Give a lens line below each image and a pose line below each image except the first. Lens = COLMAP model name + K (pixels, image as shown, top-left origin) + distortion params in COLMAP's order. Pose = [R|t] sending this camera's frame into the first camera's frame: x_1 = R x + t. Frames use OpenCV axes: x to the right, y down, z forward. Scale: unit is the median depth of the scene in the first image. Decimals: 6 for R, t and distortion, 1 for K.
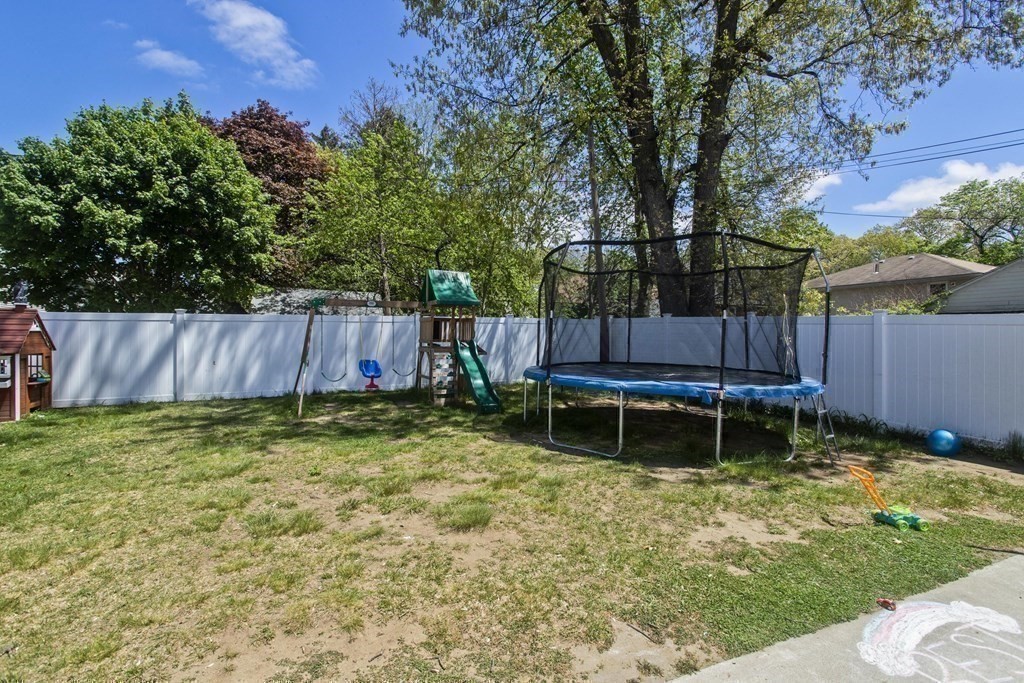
lens RADIAL K [[495.5, 0, 513.4], [0, 495.5, 338.1], [0, 0, 1]] dist [0.000029, 0.001910]
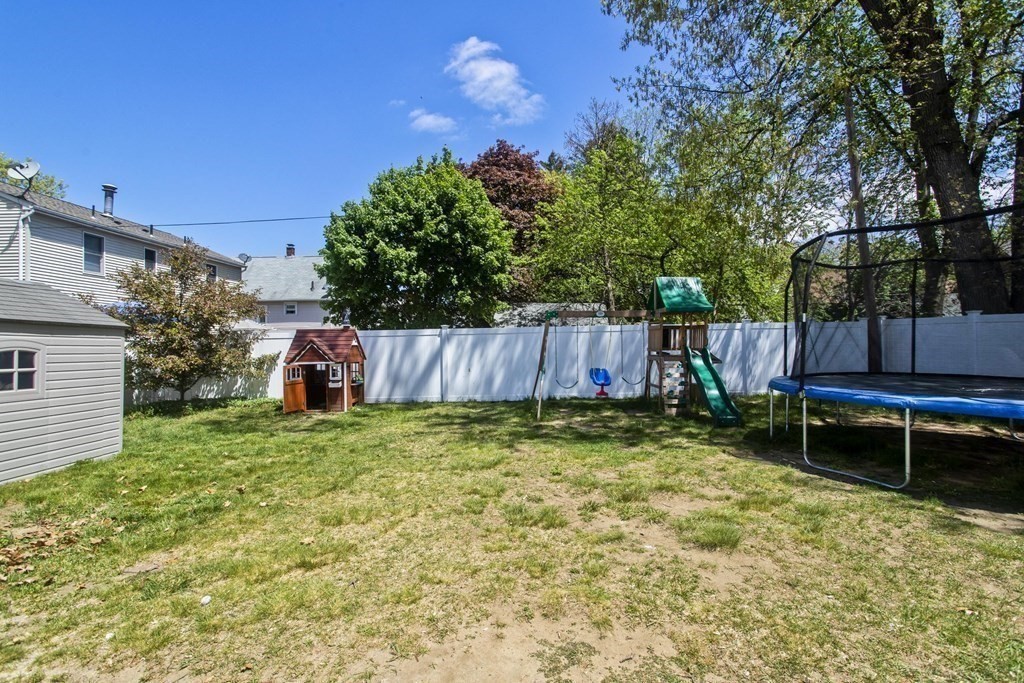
lens RADIAL K [[490.1, 0, 512.0], [0, 490.1, 341.5], [0, 0, 1]] dist [0.000276, 0.001039]
pose [[0.901223, -0.017923, -0.432985, -0.011124], [0.013131, 0.999815, -0.014056, -0.000035], [0.433157, 0.006982, 0.901291, -0.004306]]
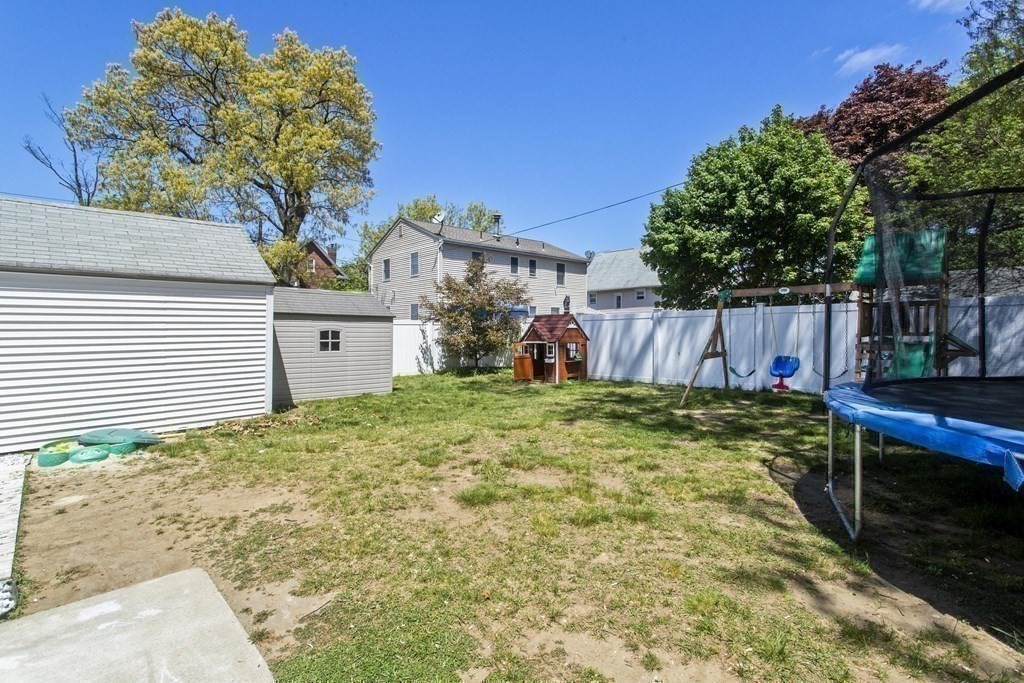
lens RADIAL K [[485.9, 0, 512.1], [0, 485.9, 331.8], [0, 0, 1]] dist [-0.000733, 0.000274]
pose [[0.327614, -0.005463, -0.944796, 0.409872], [0.002154, 0.999985, -0.005035, 0.004975], [0.944809, -0.000386, 0.327621, 0.317035]]
